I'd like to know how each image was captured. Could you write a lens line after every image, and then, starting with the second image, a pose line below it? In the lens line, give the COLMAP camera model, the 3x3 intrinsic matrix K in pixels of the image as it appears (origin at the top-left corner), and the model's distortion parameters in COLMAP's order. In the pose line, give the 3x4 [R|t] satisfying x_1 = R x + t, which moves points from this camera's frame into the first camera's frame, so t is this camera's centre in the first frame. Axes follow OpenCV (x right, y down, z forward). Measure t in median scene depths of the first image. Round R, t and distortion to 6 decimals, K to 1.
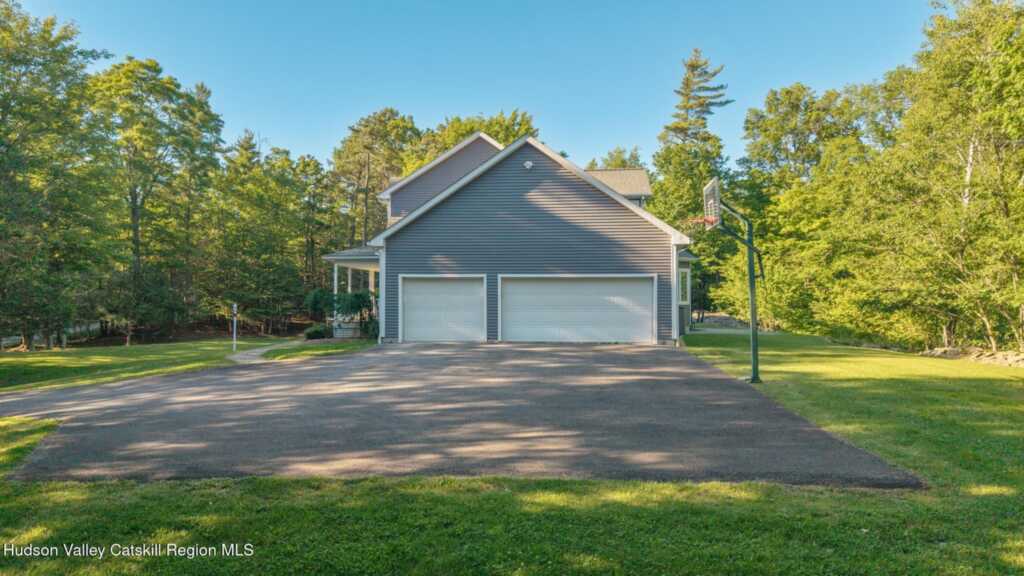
lens RADIAL K [[694.3, 0, 512.0], [0, 694.3, 288.0], [0, 0, 1]] dist [-0.001029, 0.003363]
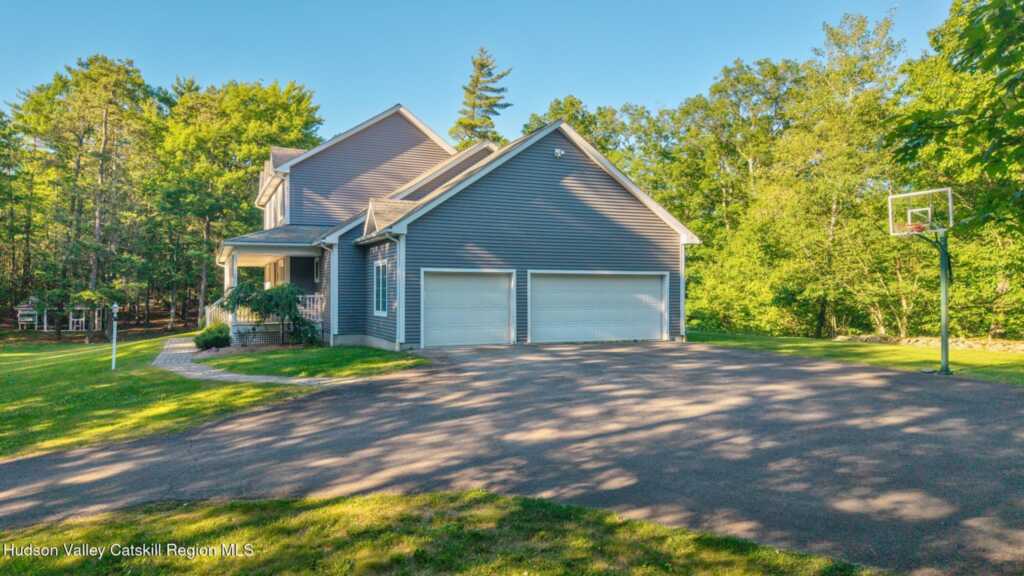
lens RADIAL K [[696.1, 0, 512.0], [0, 696.1, 288.0], [0, 0, 1]] dist [0.008131, 0.001519]
pose [[0.881291, 0.004169, 0.472556, -0.196610], [-0.008325, 0.999943, 0.006704, -0.000726], [-0.472501, -0.009842, 0.881275, 0.083534]]
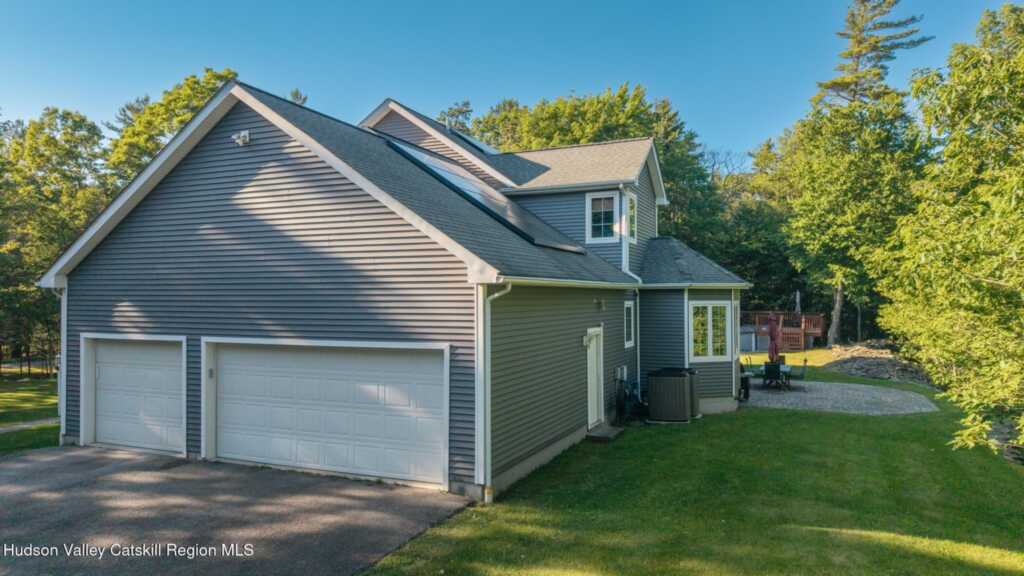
lens RADIAL K [[694.3, 0, 512.0], [0, 694.3, 288.0], [0, 0, 1]] dist [-0.001029, 0.003363]
pose [[0.943918, -0.005648, -0.330131, 0.167830], [0.005814, 0.999983, -0.000484, -0.024007], [0.330128, -0.001463, 0.943935, 0.230618]]
